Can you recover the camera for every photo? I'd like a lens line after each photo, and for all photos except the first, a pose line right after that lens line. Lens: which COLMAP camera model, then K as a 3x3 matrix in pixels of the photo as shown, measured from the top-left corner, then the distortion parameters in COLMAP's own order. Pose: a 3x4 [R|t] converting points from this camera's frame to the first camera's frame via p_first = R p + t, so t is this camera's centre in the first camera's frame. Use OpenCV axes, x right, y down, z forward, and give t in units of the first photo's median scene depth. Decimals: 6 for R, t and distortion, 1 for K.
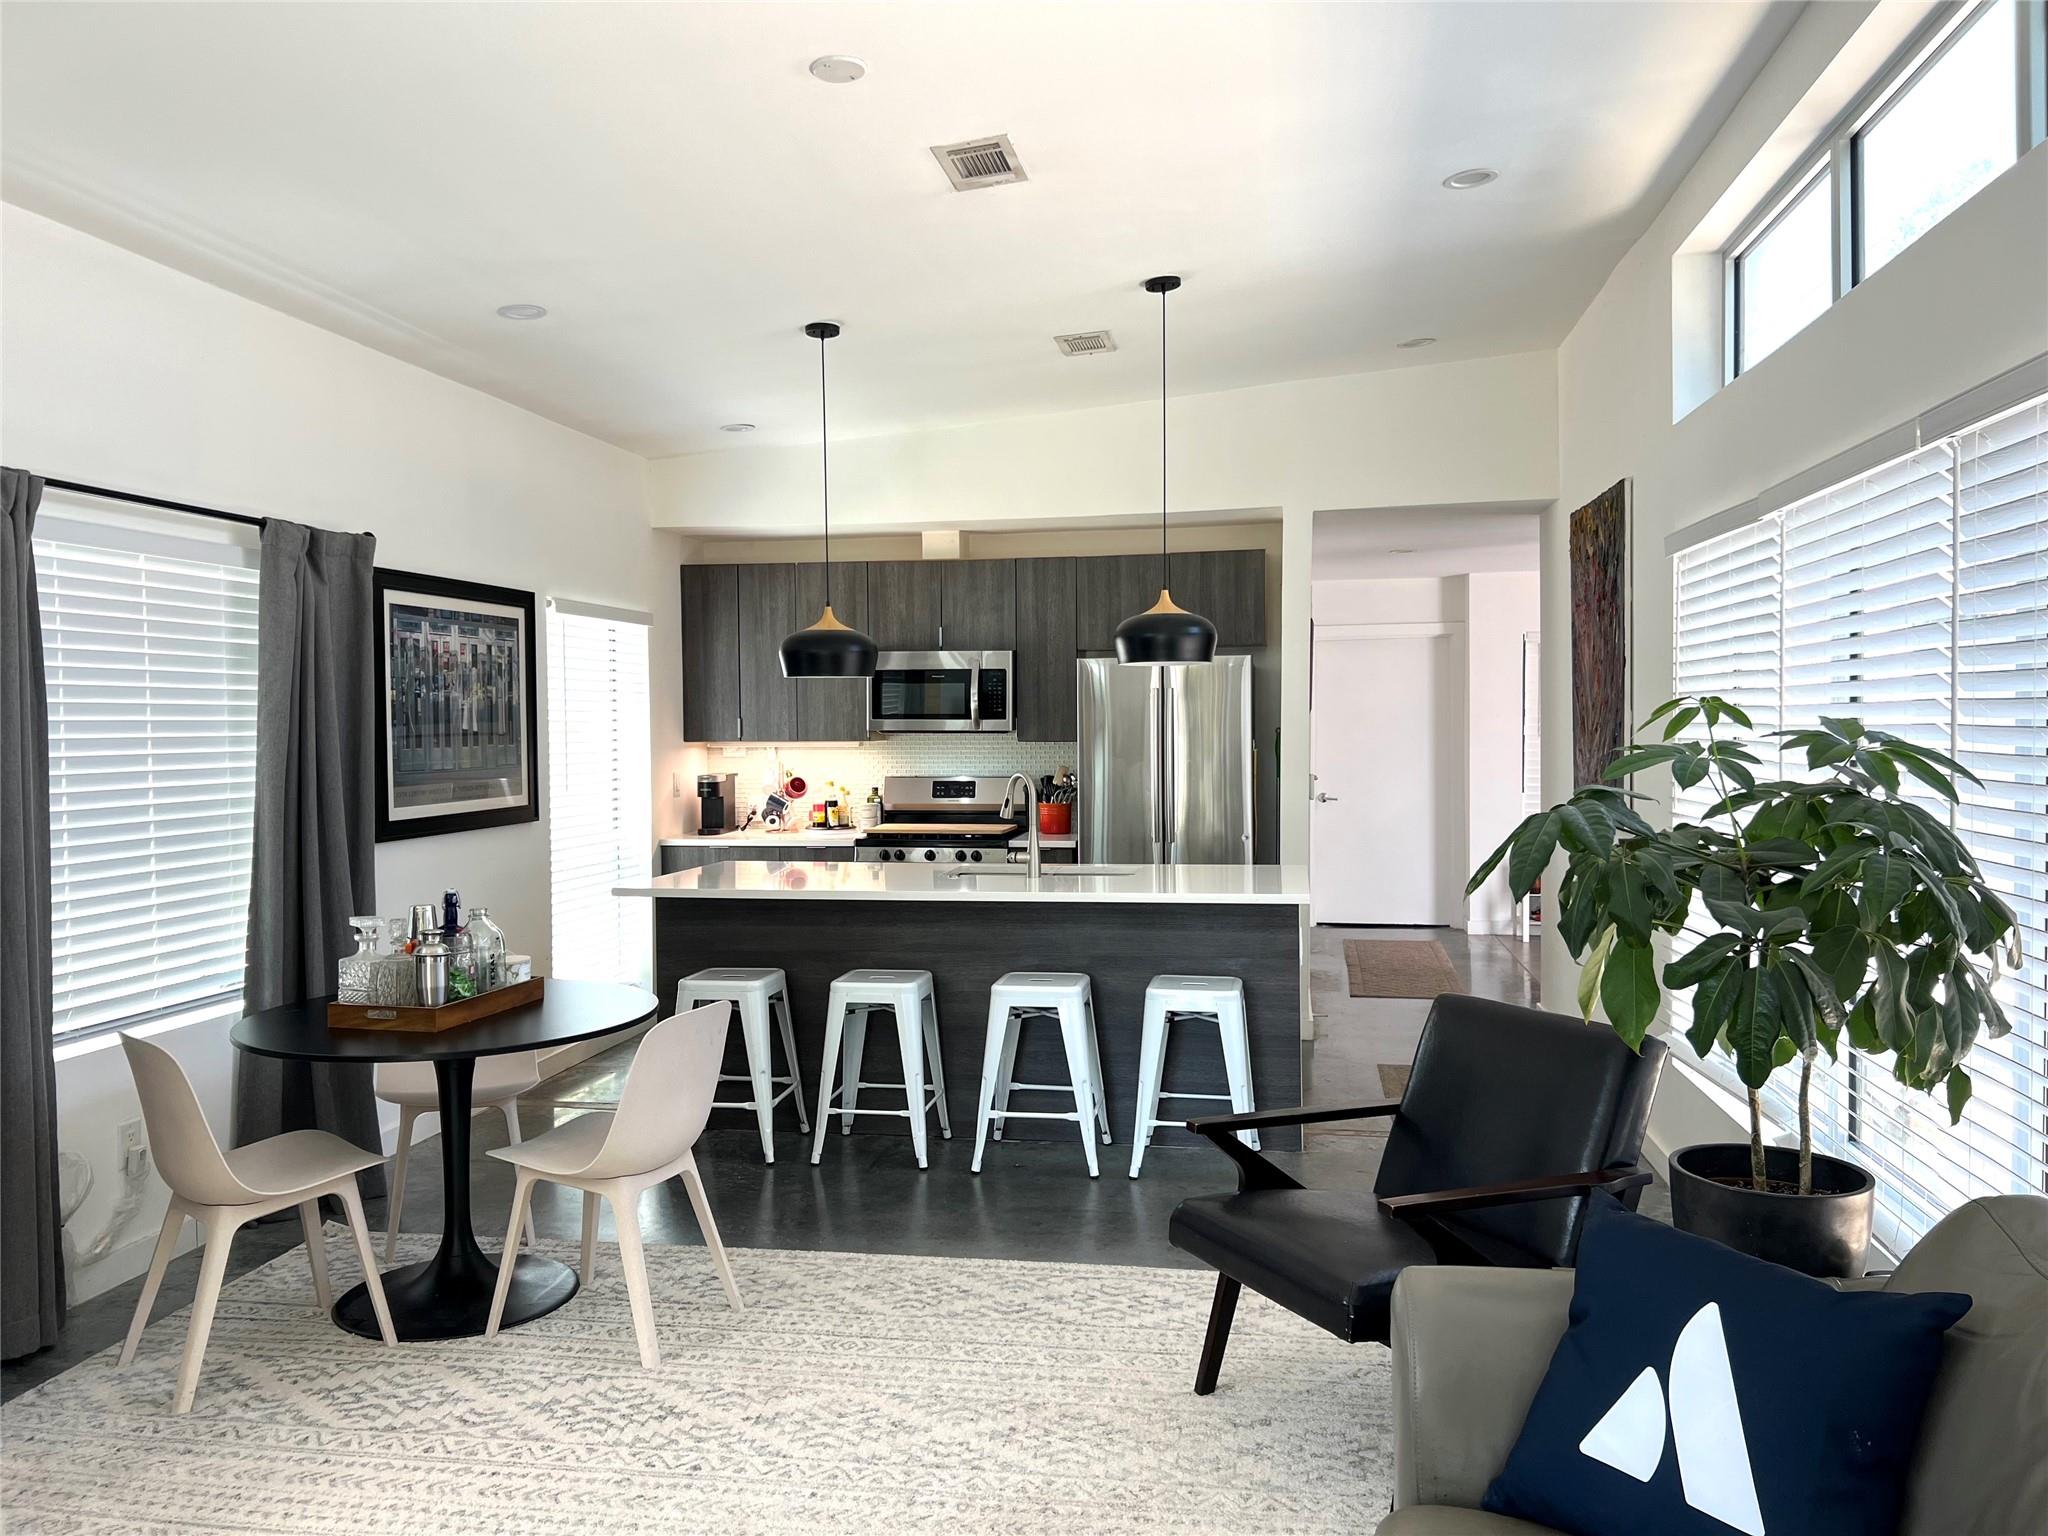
lens RADIAL K [[1546.4, 0, 1012.0], [0, 1546.4, 768.8], [0, 0, 1]] dist [0.058959, -0.064596]
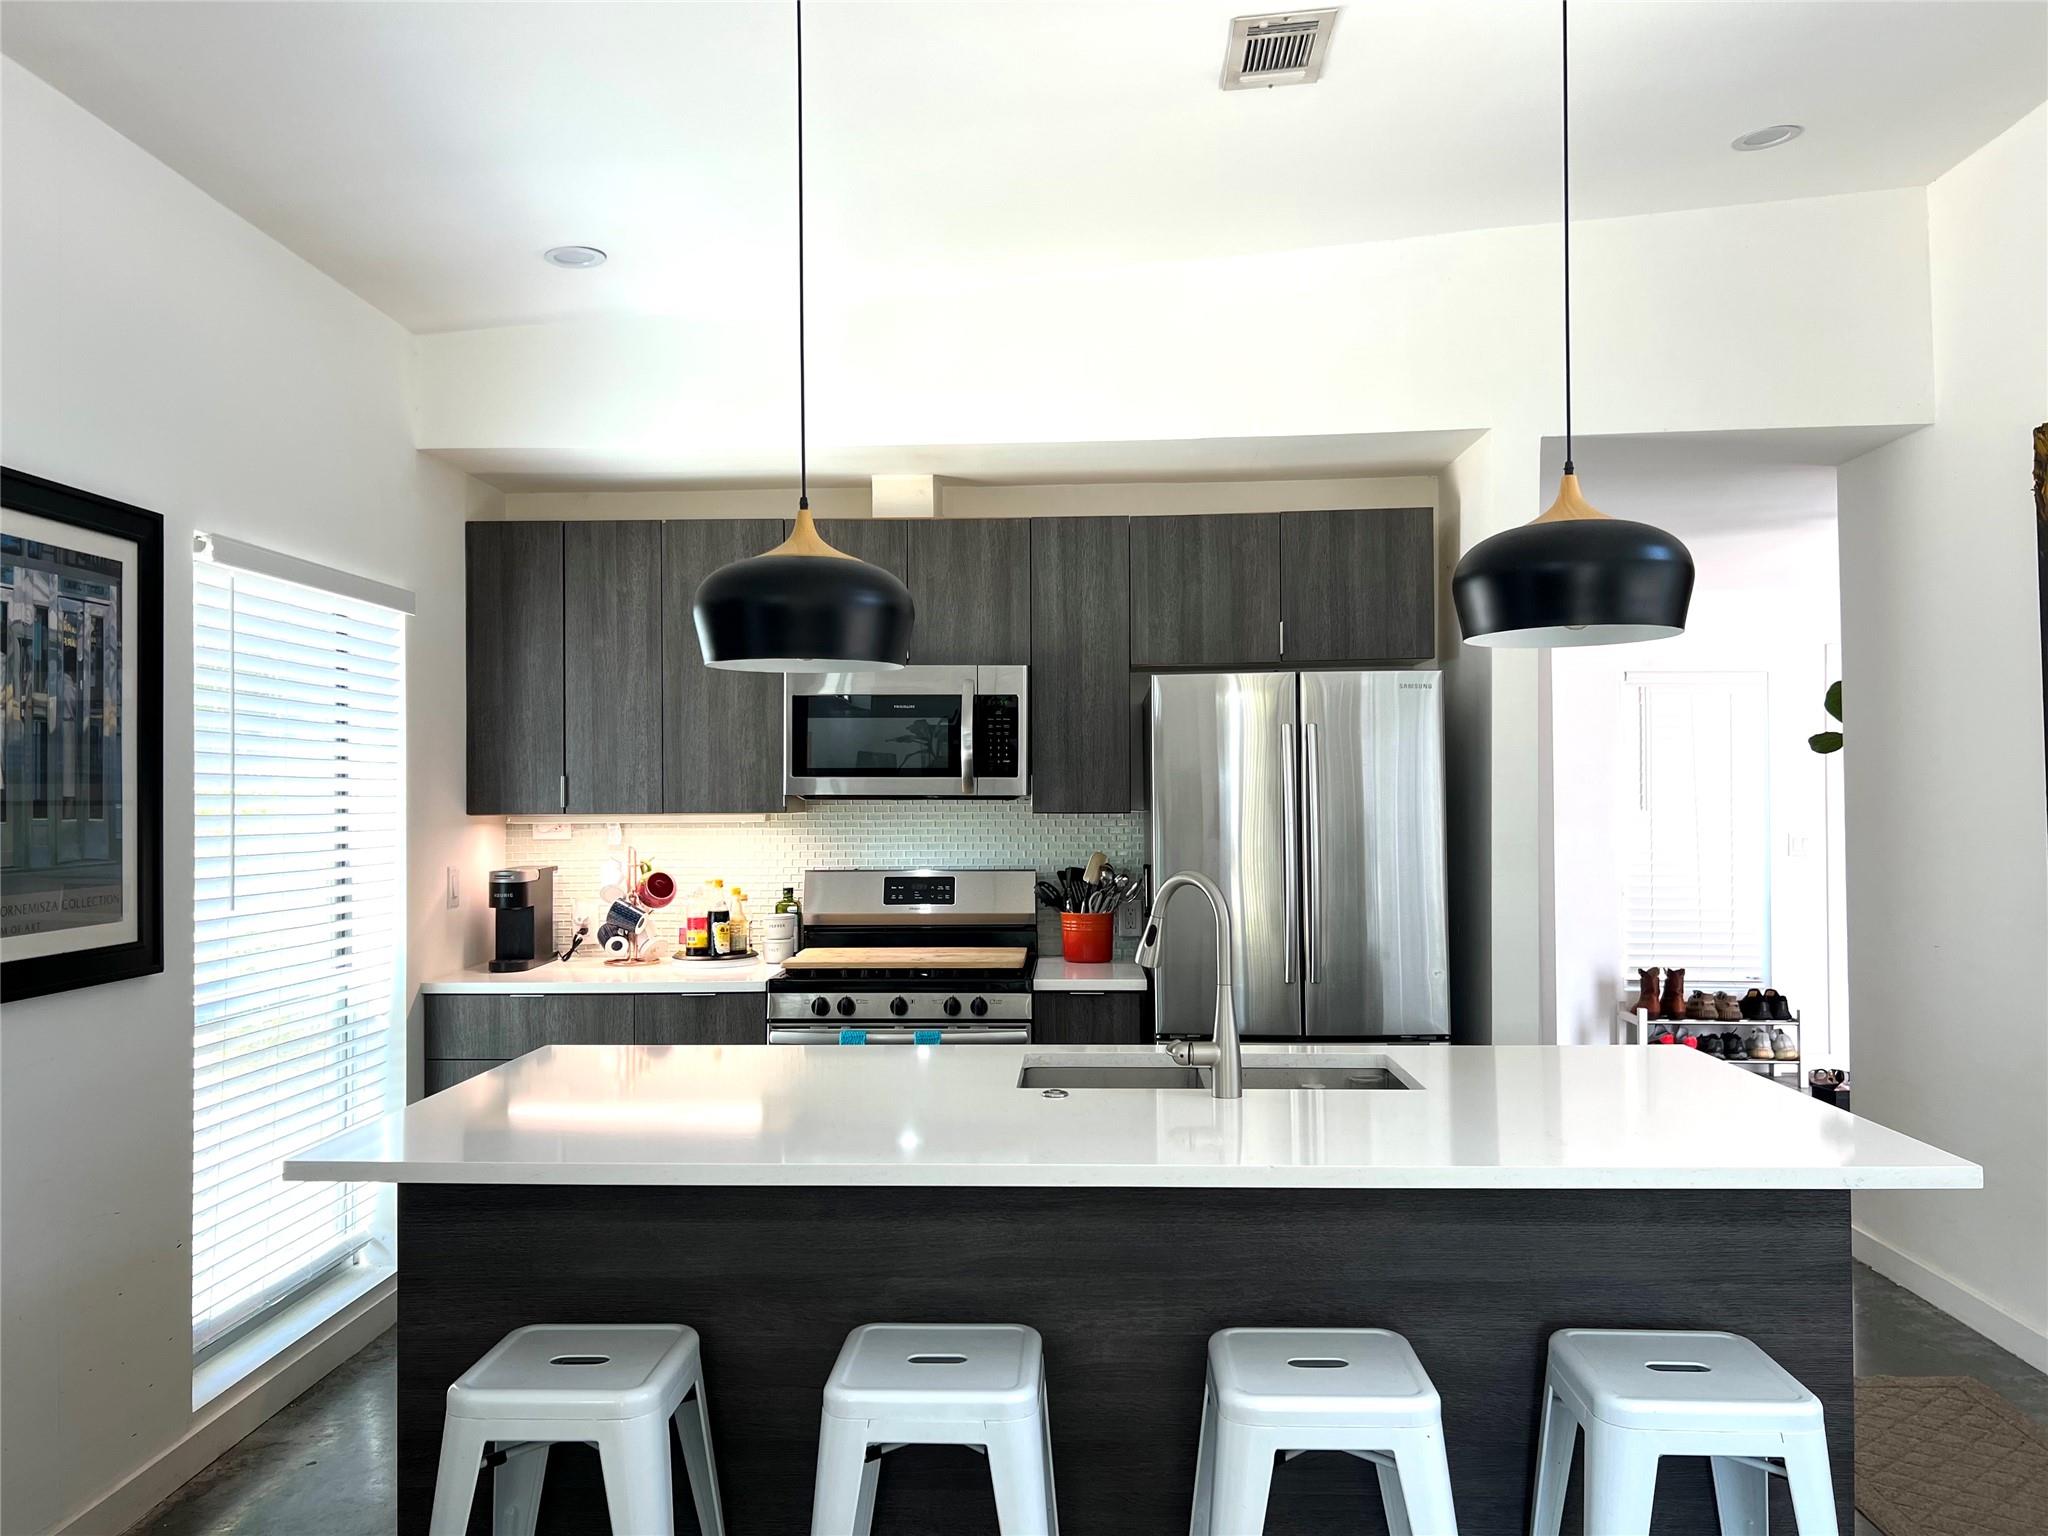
lens RADIAL K [[1546.4, 0, 1015.3], [0, 1546.4, 775.2], [0, 0, 1]] dist [0.058959, -0.064596]
pose [[0.991303, 0.003800, 0.131546, -0.113276], [0.002127, 0.998990, -0.044888, -0.007269], [-0.131584, 0.044777, 0.990293, 0.526527]]
